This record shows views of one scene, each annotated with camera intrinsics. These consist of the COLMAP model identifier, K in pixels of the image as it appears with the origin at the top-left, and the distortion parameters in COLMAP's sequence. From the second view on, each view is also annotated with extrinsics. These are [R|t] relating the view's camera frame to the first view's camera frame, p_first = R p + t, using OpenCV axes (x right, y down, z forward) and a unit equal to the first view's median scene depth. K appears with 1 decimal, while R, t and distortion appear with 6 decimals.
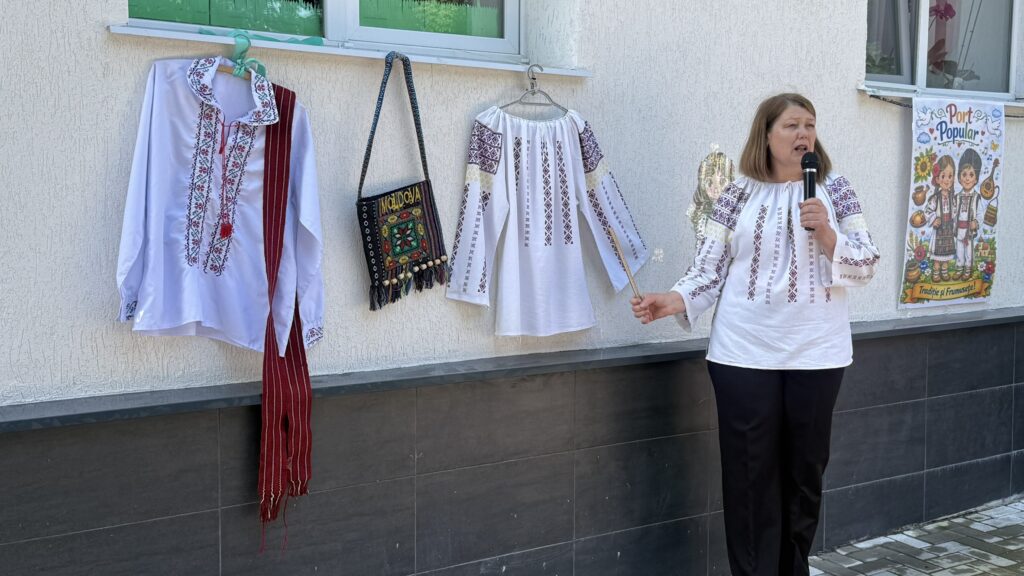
lens RADIAL K [[1147.0, 0, 511.0], [0, 1147.0, 288.7], [0, 0, 1]] dist [0.115267, -0.015933]
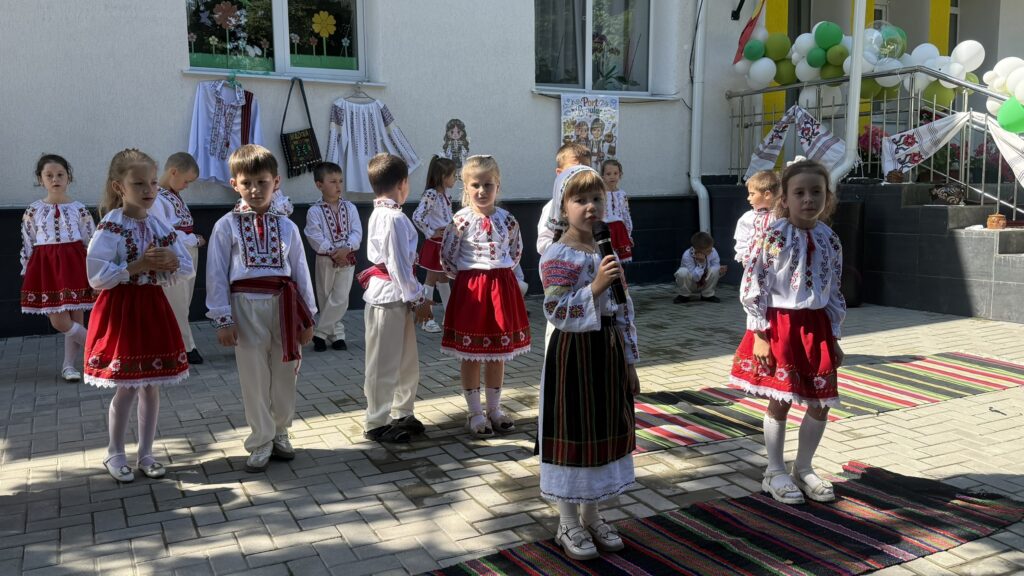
lens RADIAL K [[911.4, 0, 510.2], [0, 911.4, 288.4], [0, 0, 1]] dist [0.223575, -0.494774]
pose [[0.995242, -0.000804, -0.097429, 0.550644], [0.003610, 0.999584, 0.028629, 0.198687], [0.097365, -0.028844, 0.994831, -0.977205]]
